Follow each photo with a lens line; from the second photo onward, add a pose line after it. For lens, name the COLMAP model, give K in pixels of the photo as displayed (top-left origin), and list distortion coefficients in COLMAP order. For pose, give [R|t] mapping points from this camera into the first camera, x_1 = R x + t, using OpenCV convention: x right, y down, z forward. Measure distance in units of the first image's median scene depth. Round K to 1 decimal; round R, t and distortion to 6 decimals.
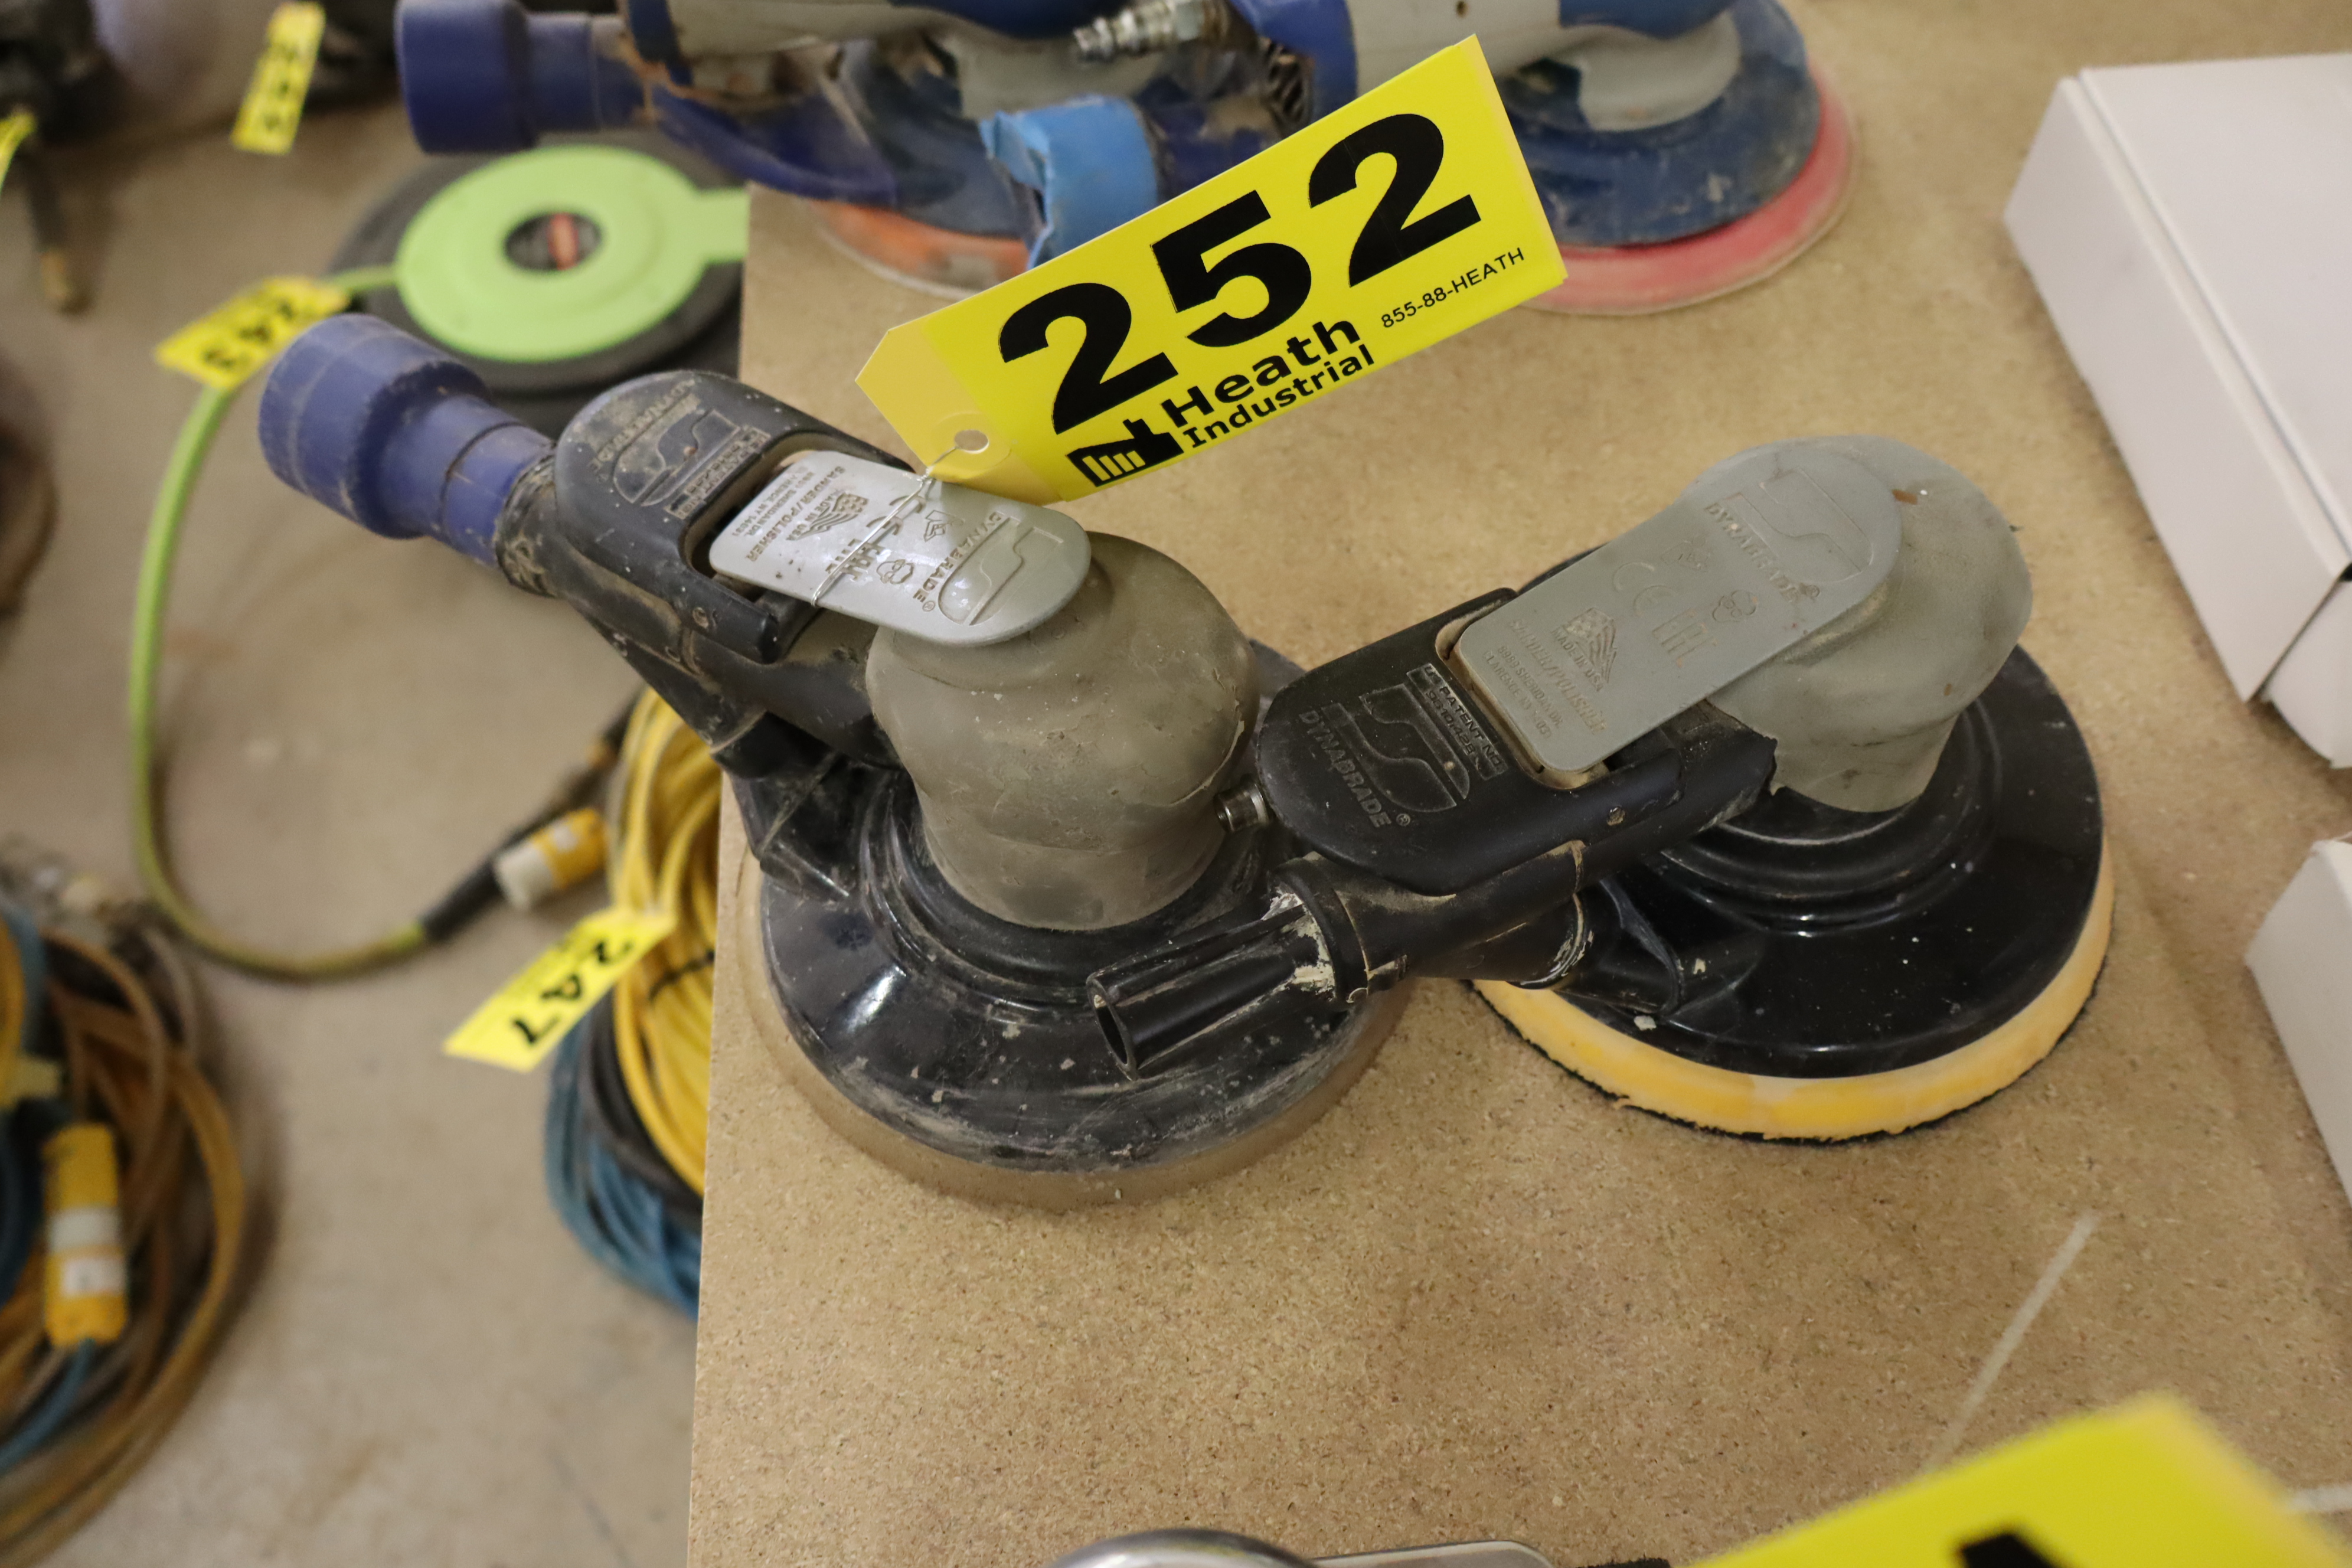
lens RADIAL K [[2139.9, 0, 1173.9], [0, 2139.9, 820.4], [0, 0, 1]] dist [0.018555, -0.012240]
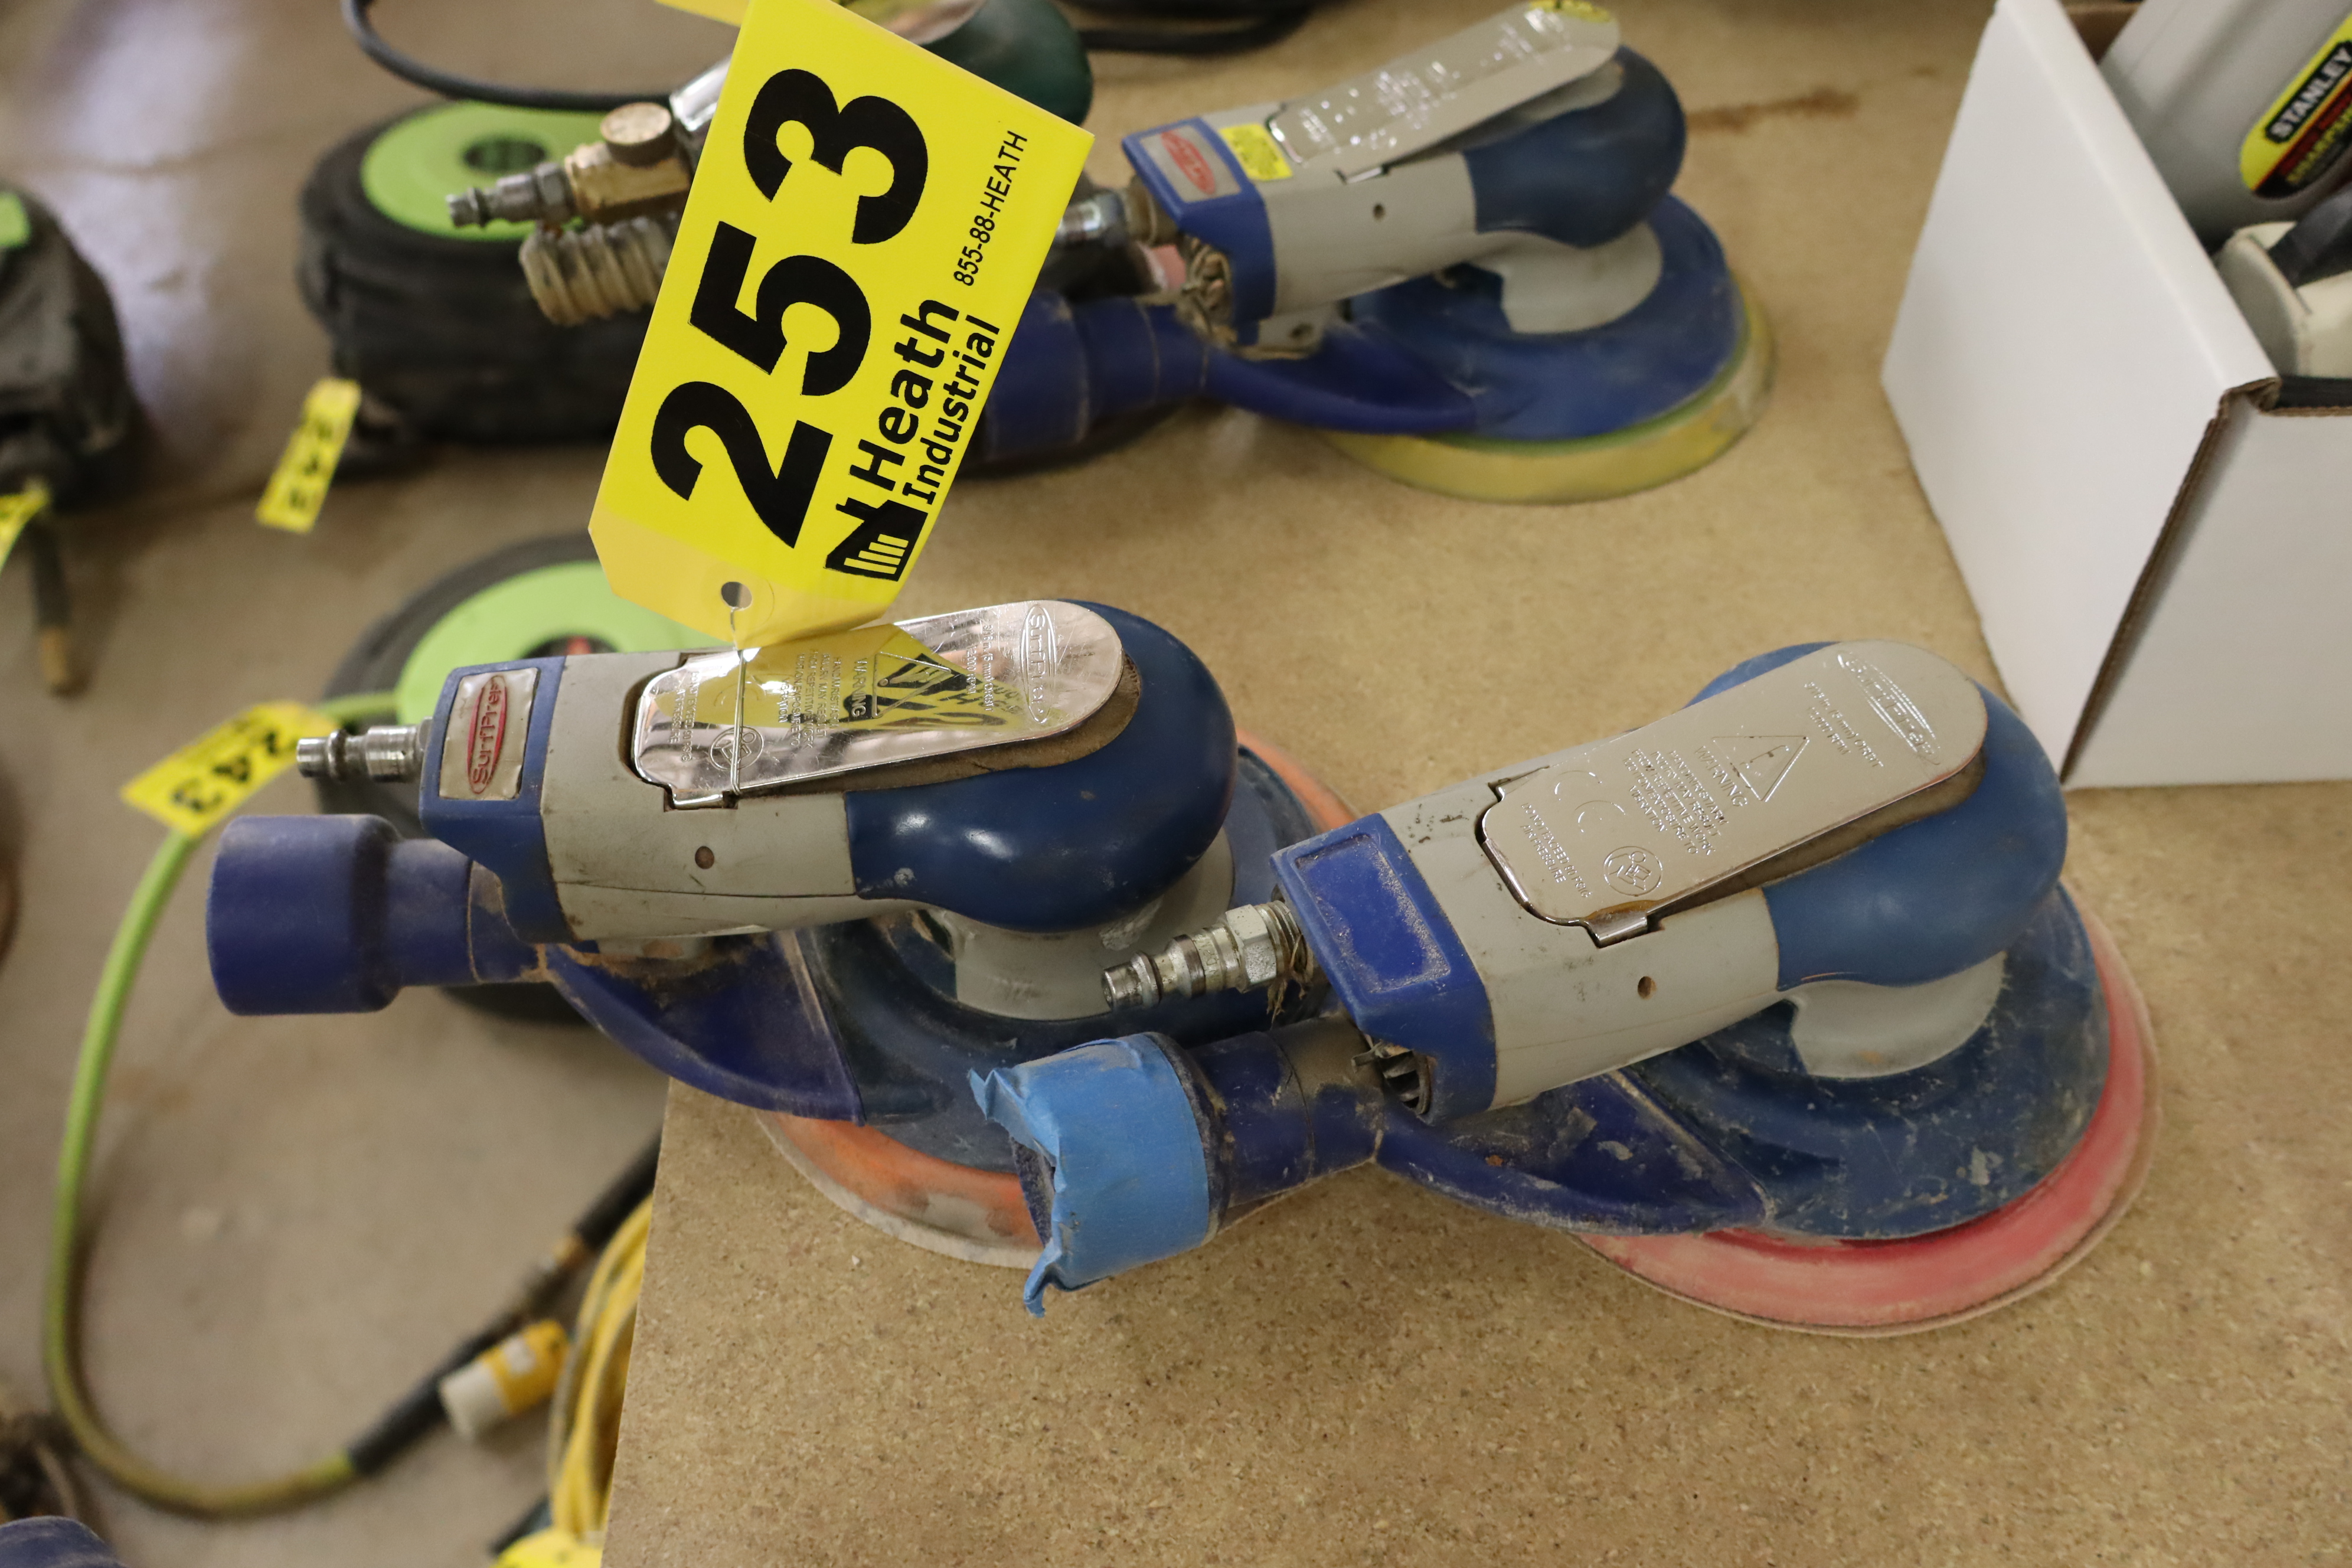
lens RADIAL K [[2139.4, 0, 1175.0], [0, 2139.4, 780.6], [0, 0, 1]] dist [0.006847, 0.005016]
pose [[0.998917, 0.038162, -0.026632, -0.002464], [-0.041089, 0.991955, -0.119739, -0.153663], [0.021848, 0.120704, 0.992448, 0.122106]]
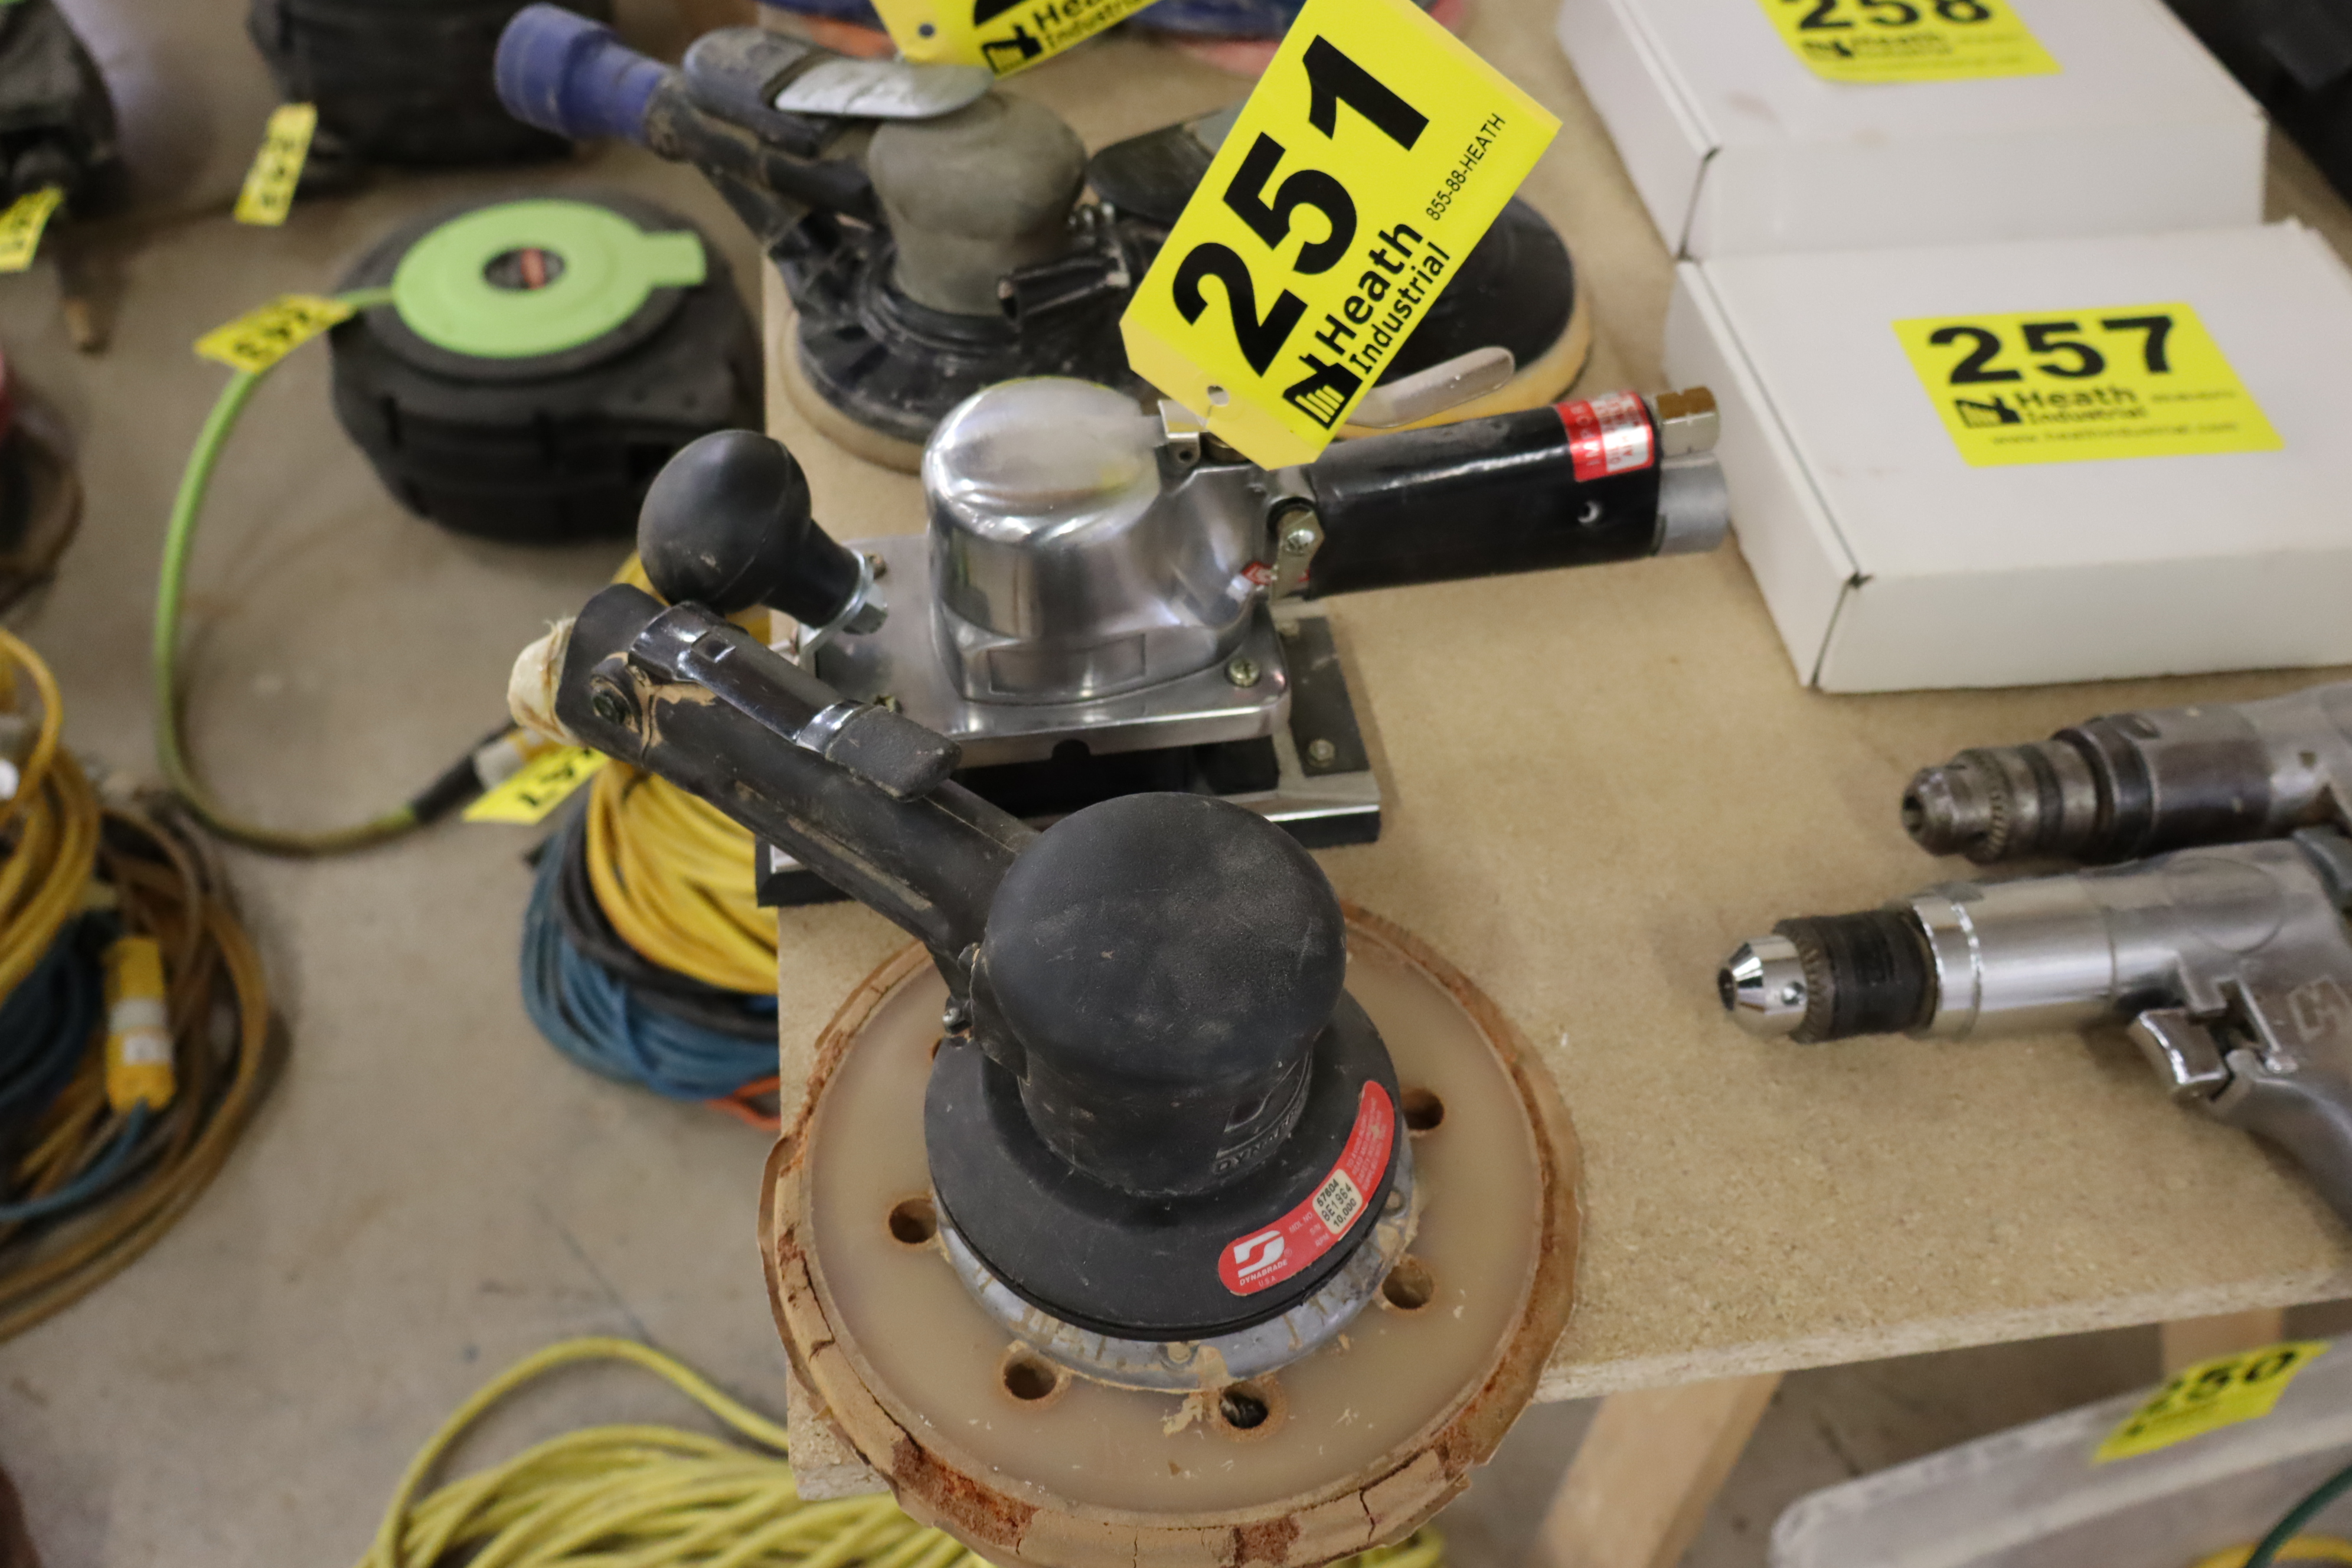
lens RADIAL K [[2139.9, 0, 1173.9], [0, 2139.9, 820.4], [0, 0, 1]] dist [0.018555, -0.012240]
pose [[0.998007, -0.012535, 0.061847, -0.002224], [0.019201, 0.993923, -0.108393, 0.222683], [-0.060112, 0.109364, 0.992182, -0.238966]]
